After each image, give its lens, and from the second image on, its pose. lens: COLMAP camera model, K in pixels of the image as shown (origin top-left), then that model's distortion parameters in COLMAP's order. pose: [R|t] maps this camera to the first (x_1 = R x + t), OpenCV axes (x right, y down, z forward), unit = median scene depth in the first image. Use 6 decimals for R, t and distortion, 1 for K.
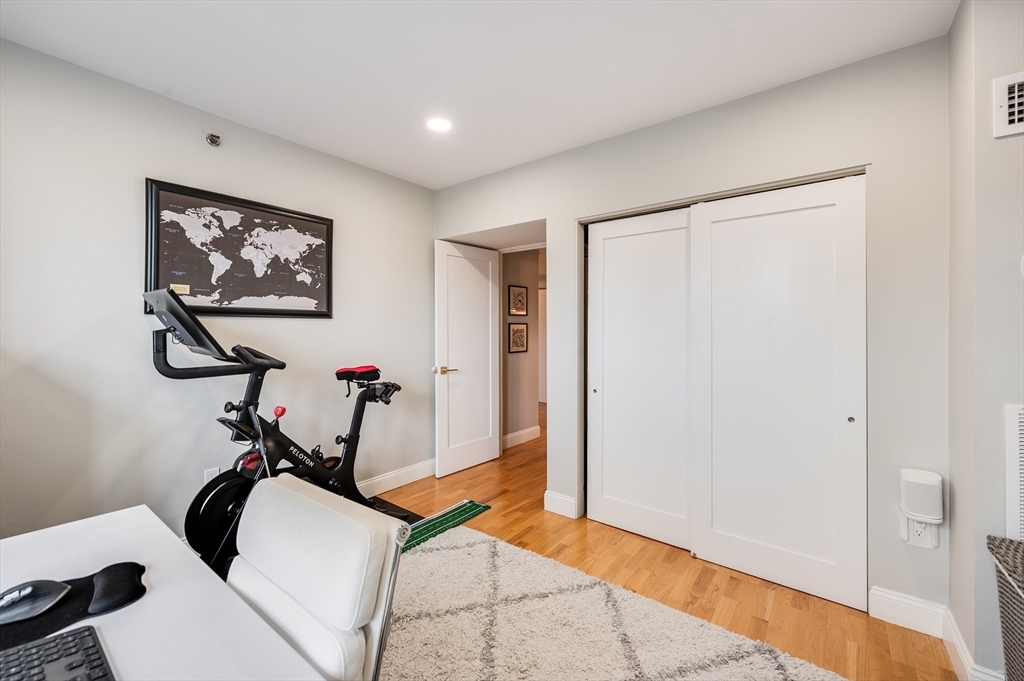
lens RADIAL K [[406.4, 0, 511.8], [0, 406.4, 337.7], [0, 0, 1]] dist [-0.000179, 0.000149]
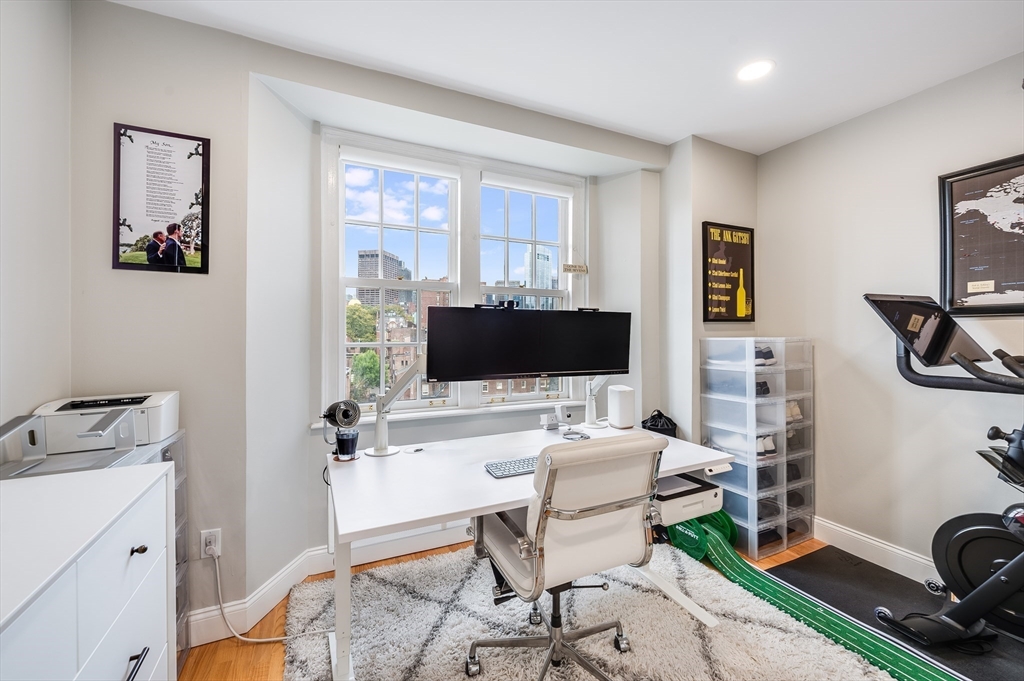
lens RADIAL K [[406.4, 0, 511.8], [0, 406.4, 337.7], [0, 0, 1]] dist [-0.000179, 0.000149]
pose [[-0.446969, 0.003250, -0.894543, 0.406386], [-0.018172, 0.999754, 0.012712, -0.004424], [0.894365, 0.021937, -0.446800, 0.517388]]
